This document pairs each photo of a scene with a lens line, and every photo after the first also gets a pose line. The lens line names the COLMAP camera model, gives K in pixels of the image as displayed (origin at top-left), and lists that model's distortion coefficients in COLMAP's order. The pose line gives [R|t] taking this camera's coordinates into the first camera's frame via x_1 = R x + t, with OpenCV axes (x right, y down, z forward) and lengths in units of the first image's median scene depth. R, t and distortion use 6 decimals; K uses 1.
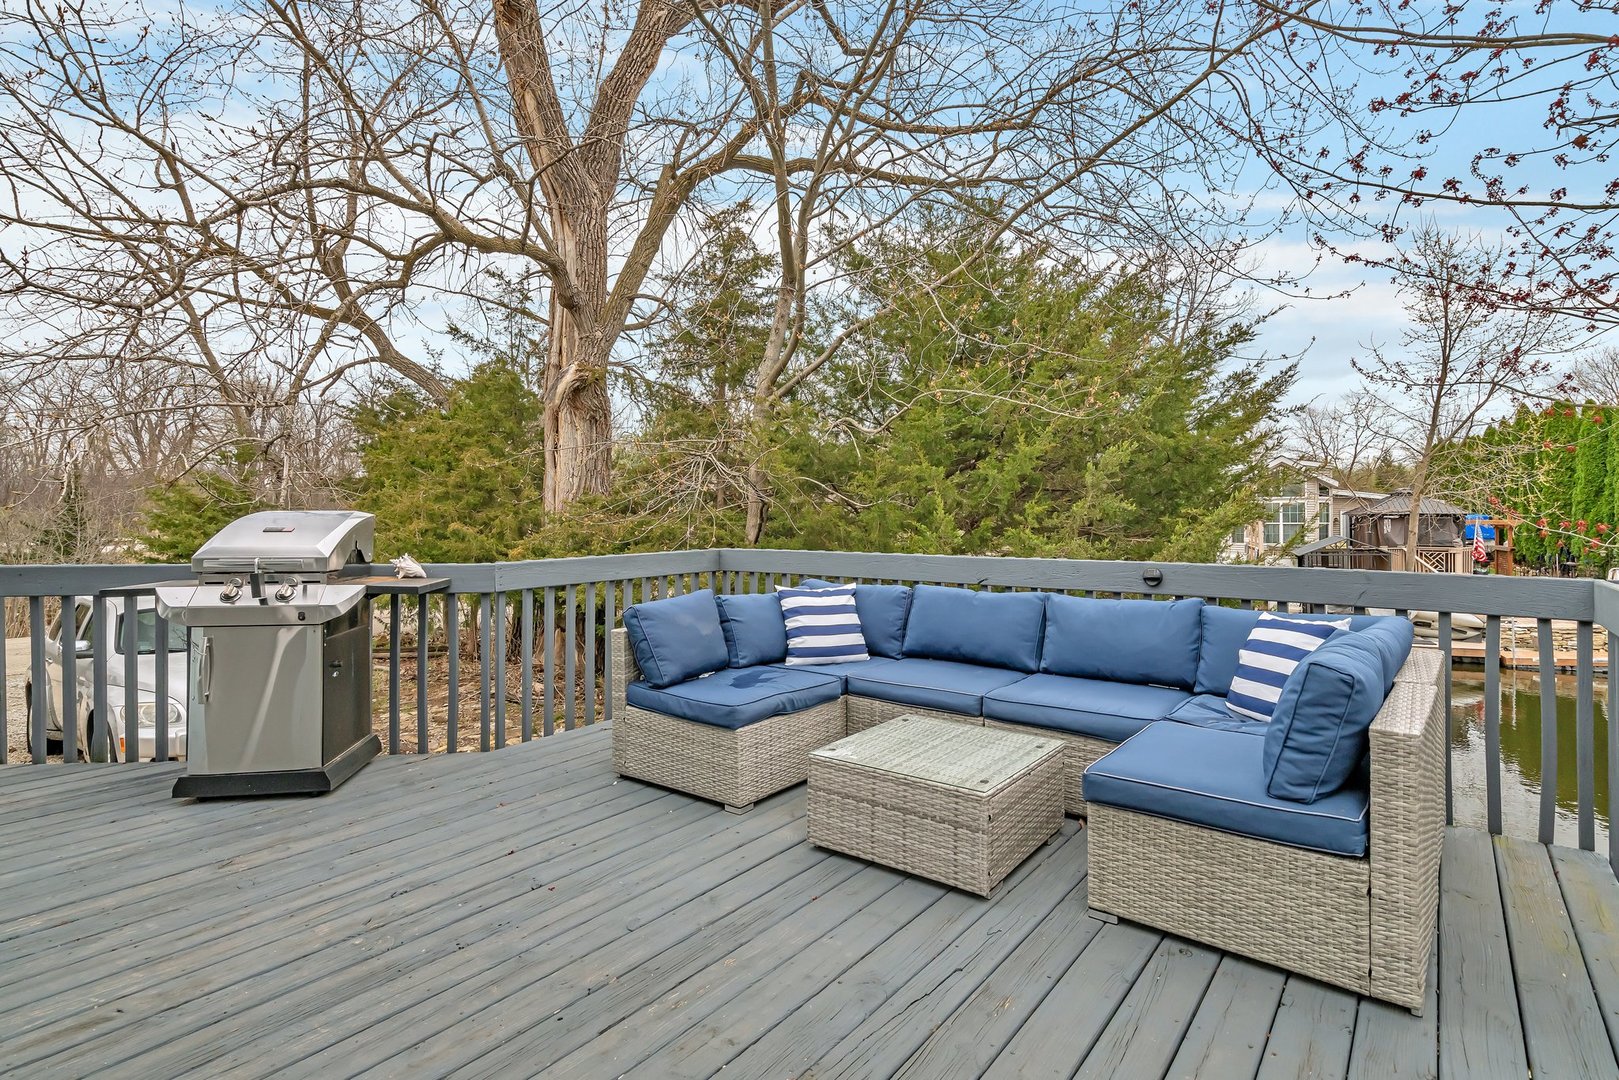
lens RADIAL K [[801.1, 0, 809.5], [0, 801.1, 540.0], [0, 0, 1]] dist [-0.003726, 0.000357]
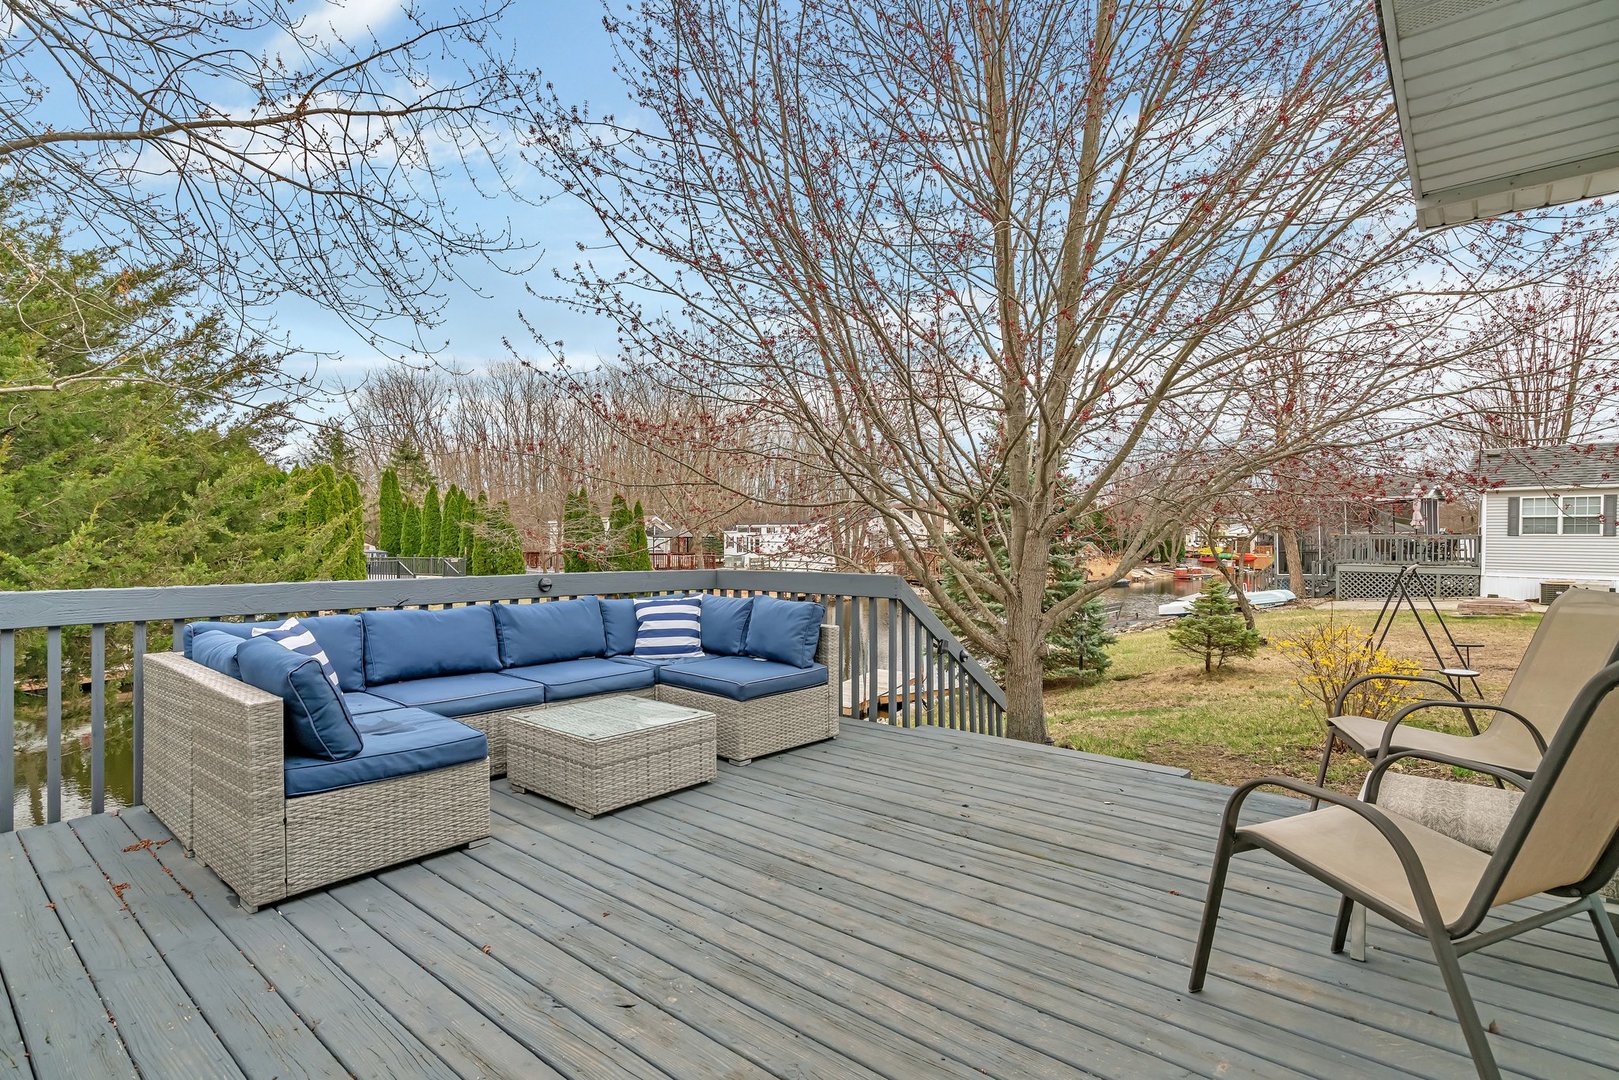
lens RADIAL K [[801.1, 0, 809.5], [0, 801.1, 540.0], [0, 0, 1]] dist [-0.003726, 0.000357]
pose [[0.038996, 0.002560, 0.999236, -1.416537], [0.012024, 0.999923, -0.003031, -0.031513], [-0.999167, 0.012133, 0.038962, 0.753862]]
